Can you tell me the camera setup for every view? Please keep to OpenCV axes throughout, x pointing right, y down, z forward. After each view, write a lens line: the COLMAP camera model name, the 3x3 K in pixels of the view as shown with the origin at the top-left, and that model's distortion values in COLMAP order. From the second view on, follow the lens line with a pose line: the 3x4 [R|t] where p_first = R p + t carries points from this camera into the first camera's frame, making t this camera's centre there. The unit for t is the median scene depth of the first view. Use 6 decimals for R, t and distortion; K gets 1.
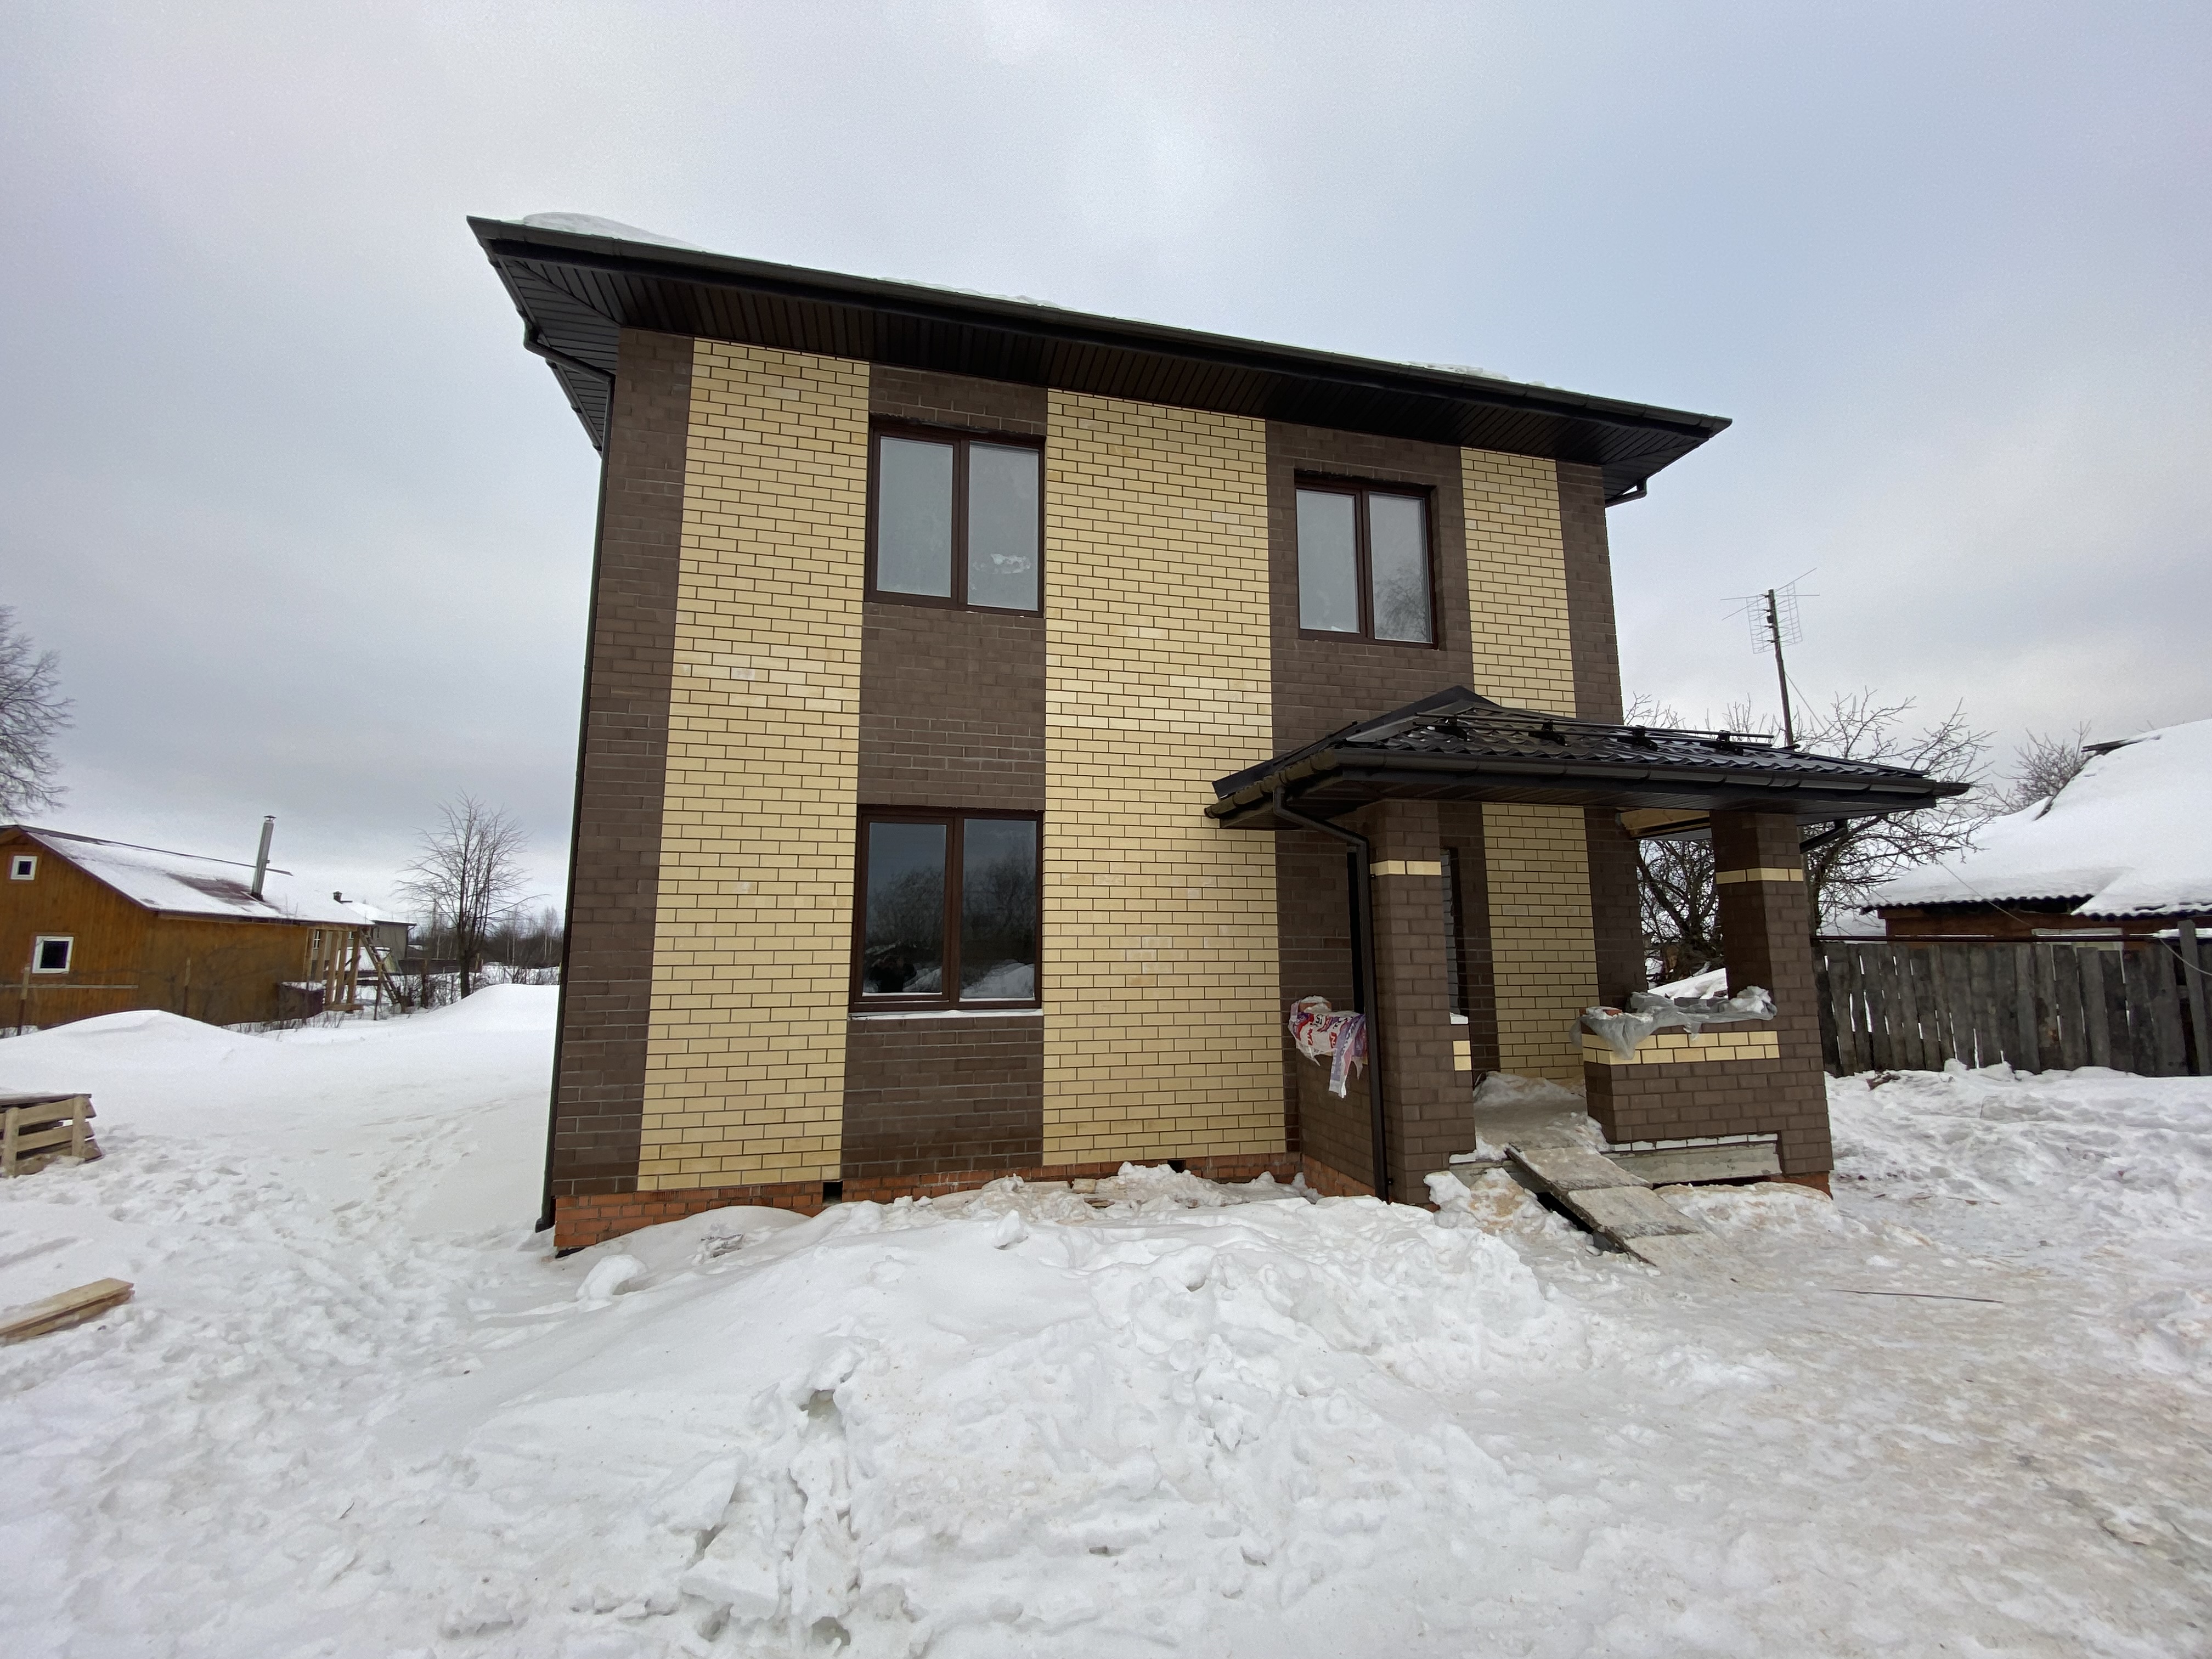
lens RADIAL K [[896.4, 0, 1074.1], [0, 896.4, 841.3], [0, 0, 1]] dist [0.002790, -0.008088]
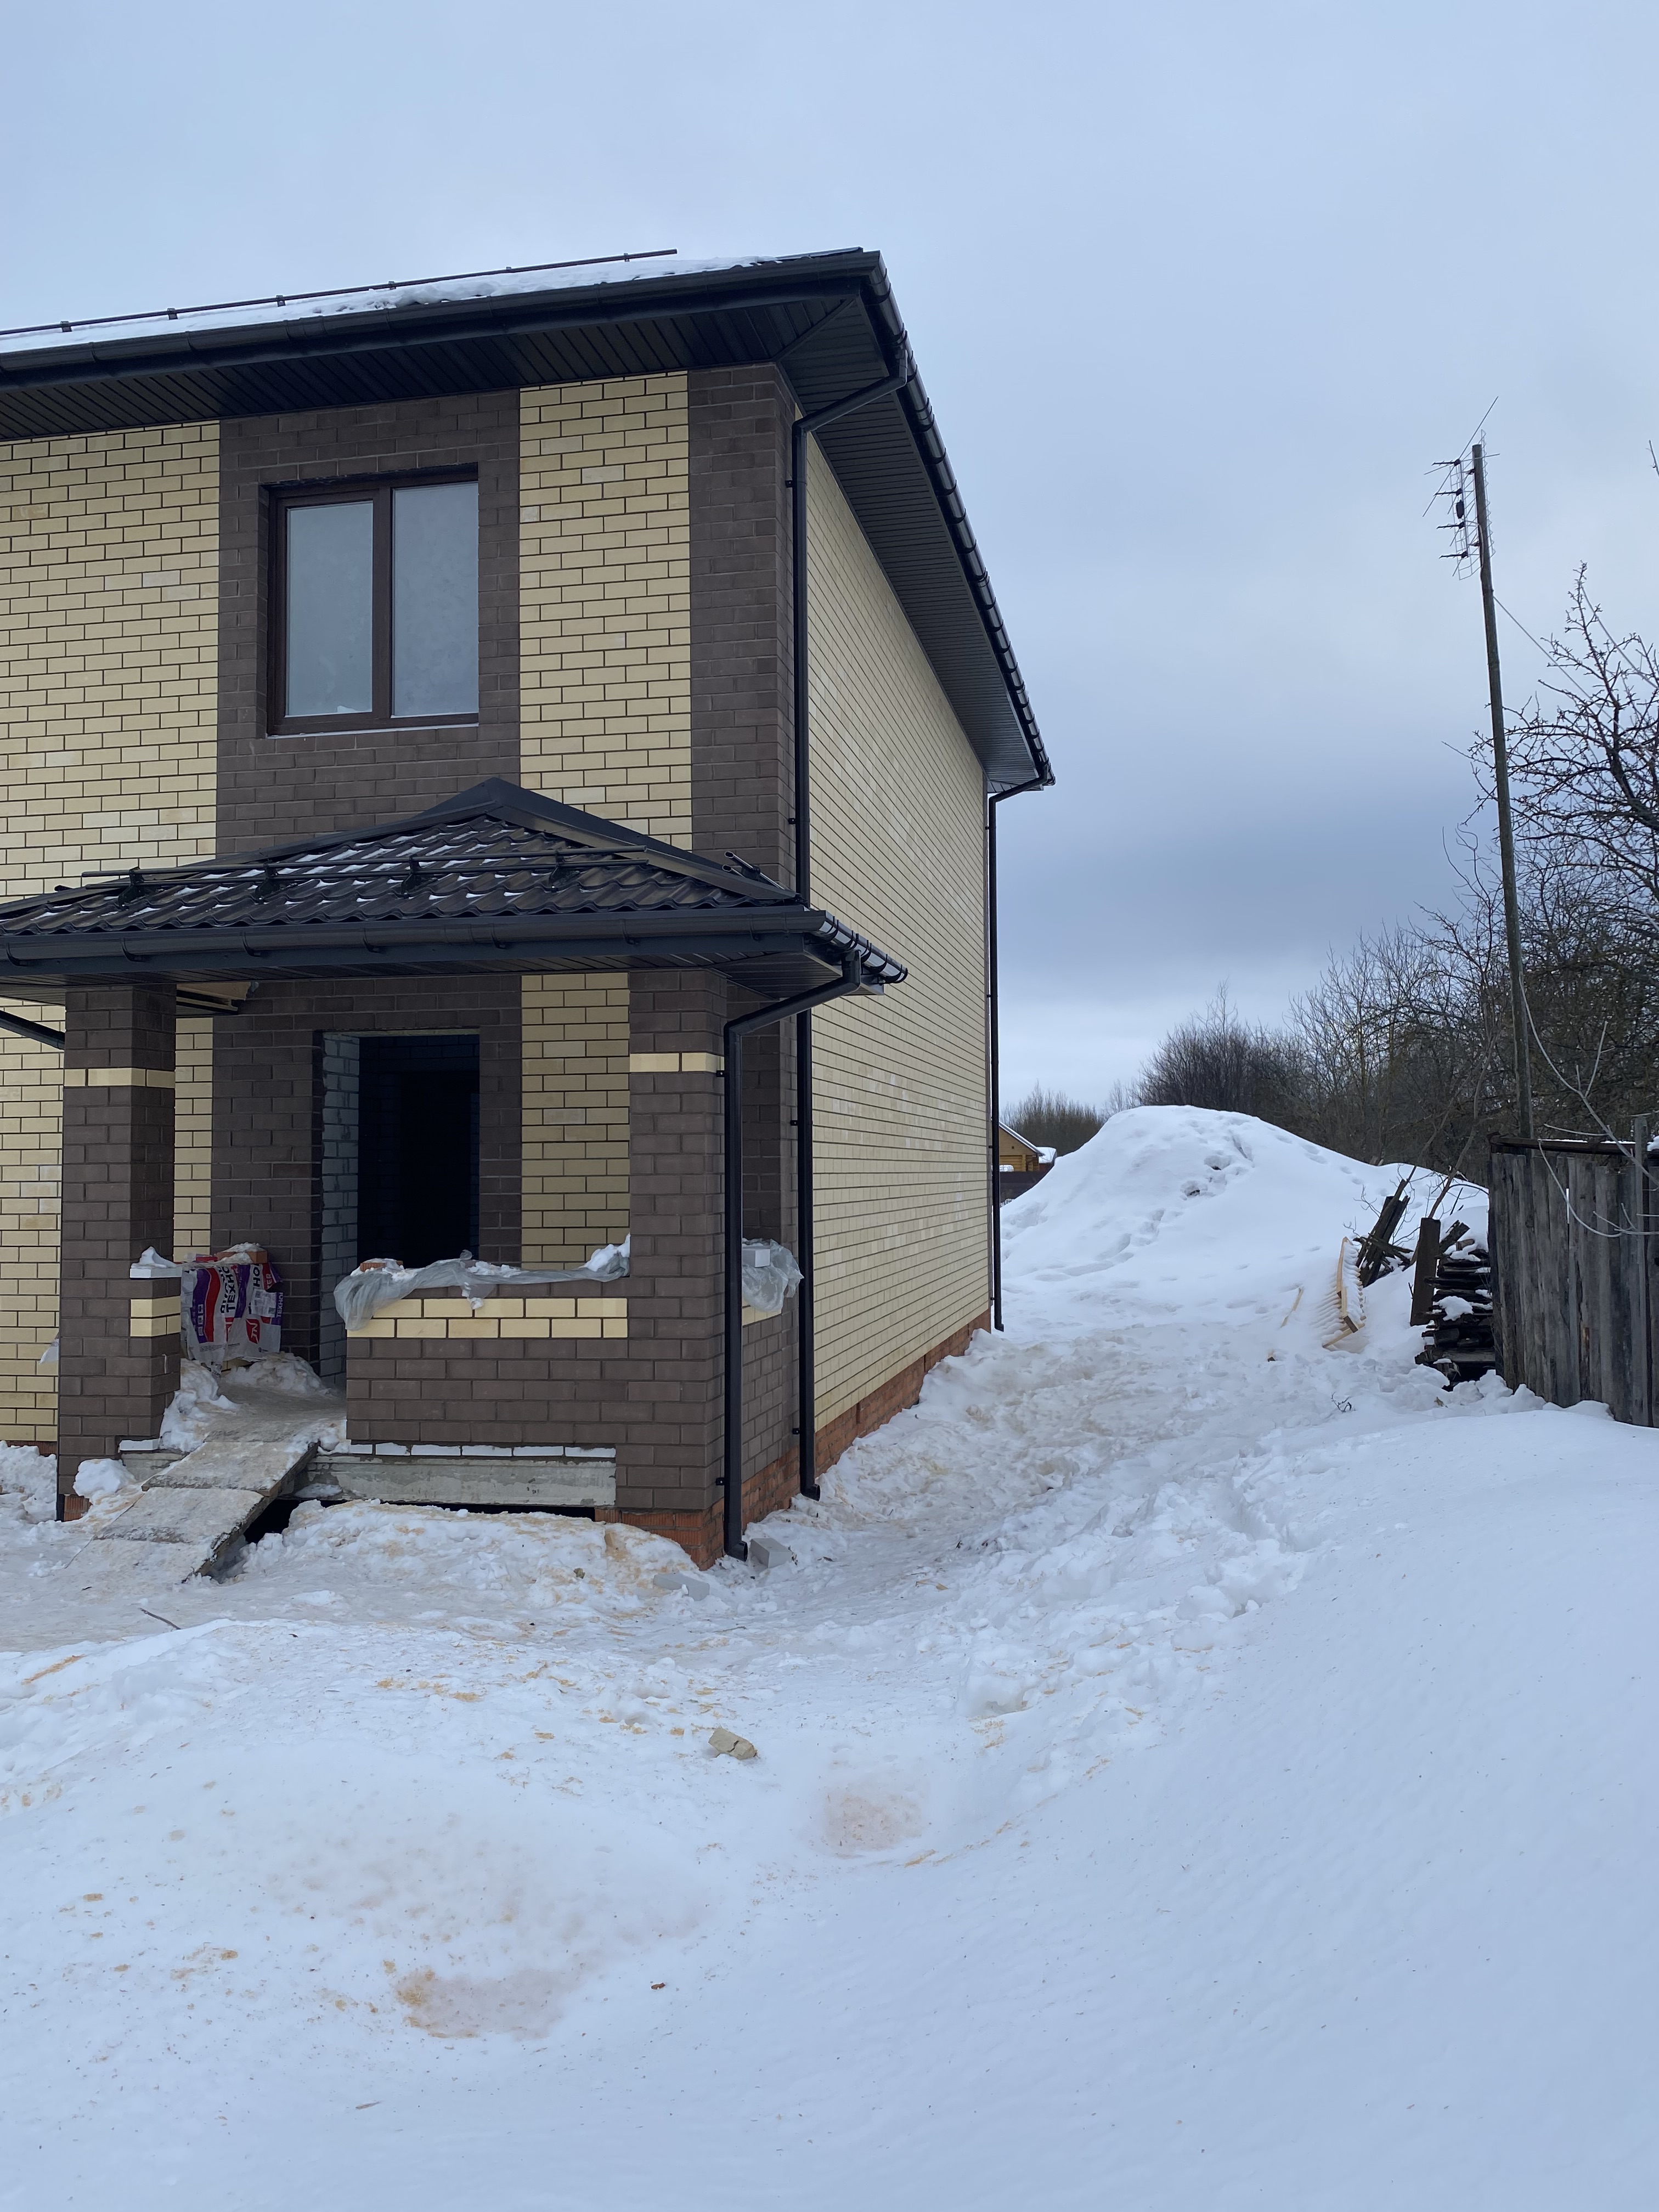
lens RADIAL K [[1779.1, 0, 842.7], [0, 1779.1, 1091.5], [0, 0, 1]] dist [0.023145, -0.056954]
pose [[0.912208, -0.026207, -0.408890, 1.347293], [0.059684, 0.995807, 0.069327, -0.022165], [0.405358, -0.087644, 0.909947, -0.117754]]
